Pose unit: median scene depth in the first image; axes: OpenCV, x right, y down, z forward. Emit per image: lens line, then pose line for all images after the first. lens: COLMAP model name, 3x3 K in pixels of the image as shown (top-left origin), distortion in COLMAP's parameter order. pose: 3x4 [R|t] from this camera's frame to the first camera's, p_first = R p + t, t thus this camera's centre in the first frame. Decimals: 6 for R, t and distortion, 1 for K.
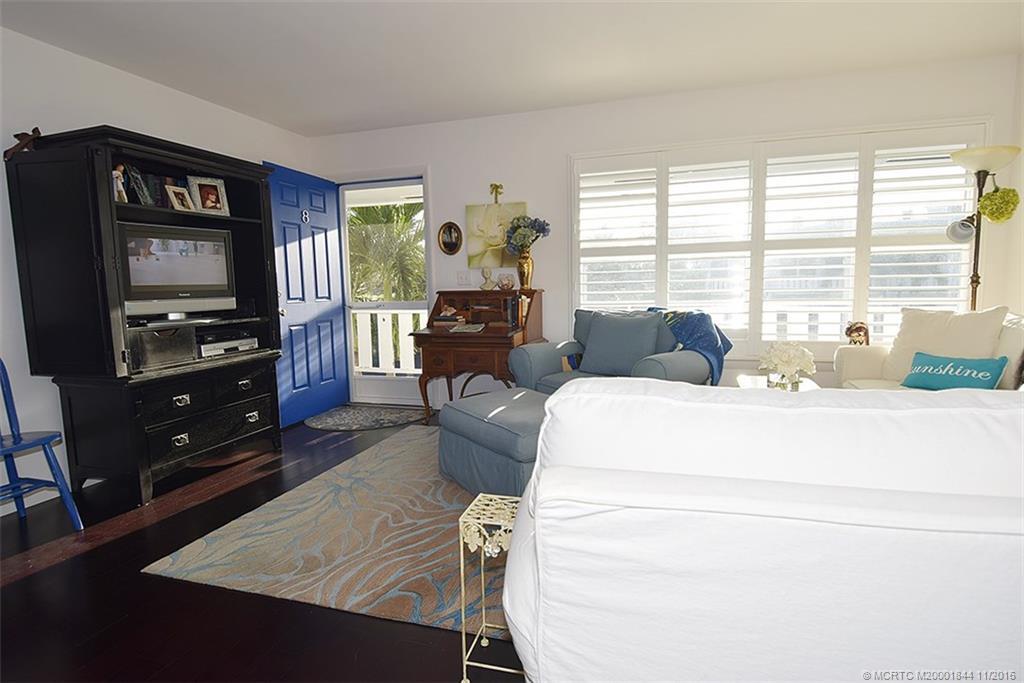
lens RADIAL K [[541.7, 0, 512.0], [0, 541.7, 341.5], [0, 0, 1]] dist [-0.012810, -0.000613]
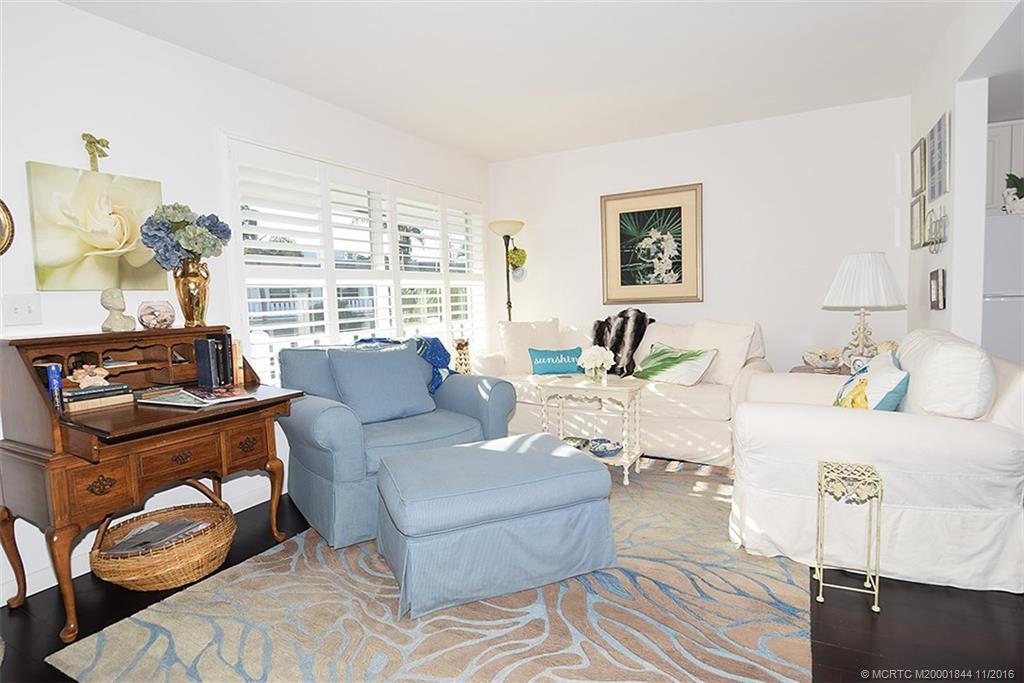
lens RADIAL K [[541.7, 0, 512.0], [0, 541.7, 341.5], [0, 0, 1]] dist [-0.012810, -0.000613]
pose [[0.177071, -0.066144, 0.981973, -0.522529], [0.133838, 0.990089, 0.042556, -0.058658], [-0.975056, 0.123890, 0.184169, 0.551685]]
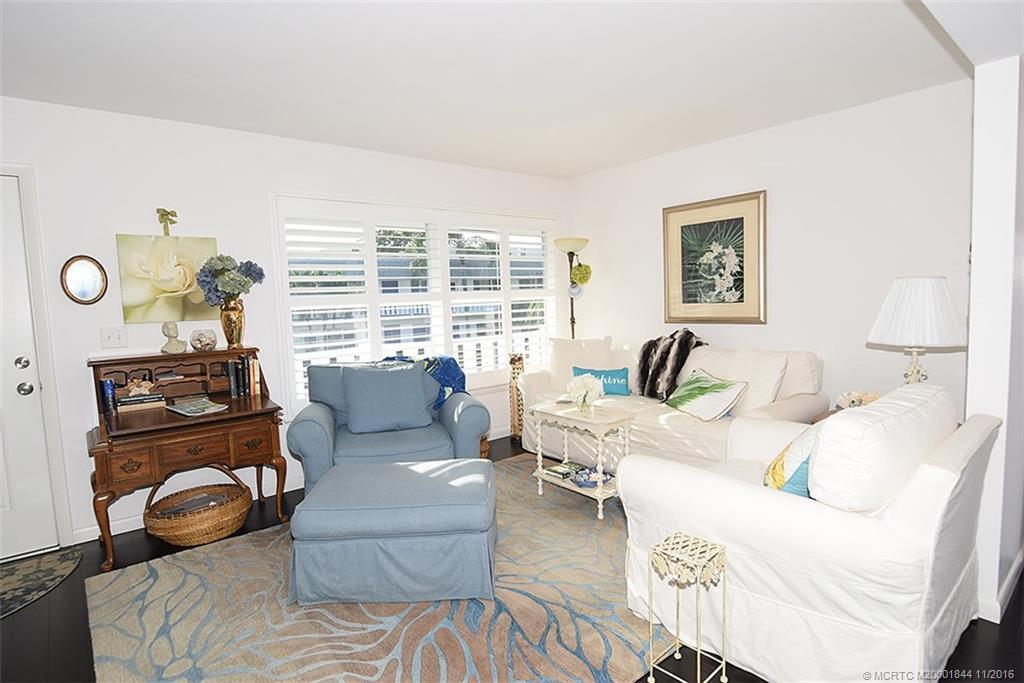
lens RADIAL K [[540.9, 0, 512.0], [0, 540.9, 341.5], [0, 0, 1]] dist [-0.004455, -0.001234]
pose [[0.533348, -0.068933, 0.843082, -0.436007], [0.112561, 0.993594, 0.010031, -0.069468], [-0.838373, 0.089548, 0.537691, 0.234668]]
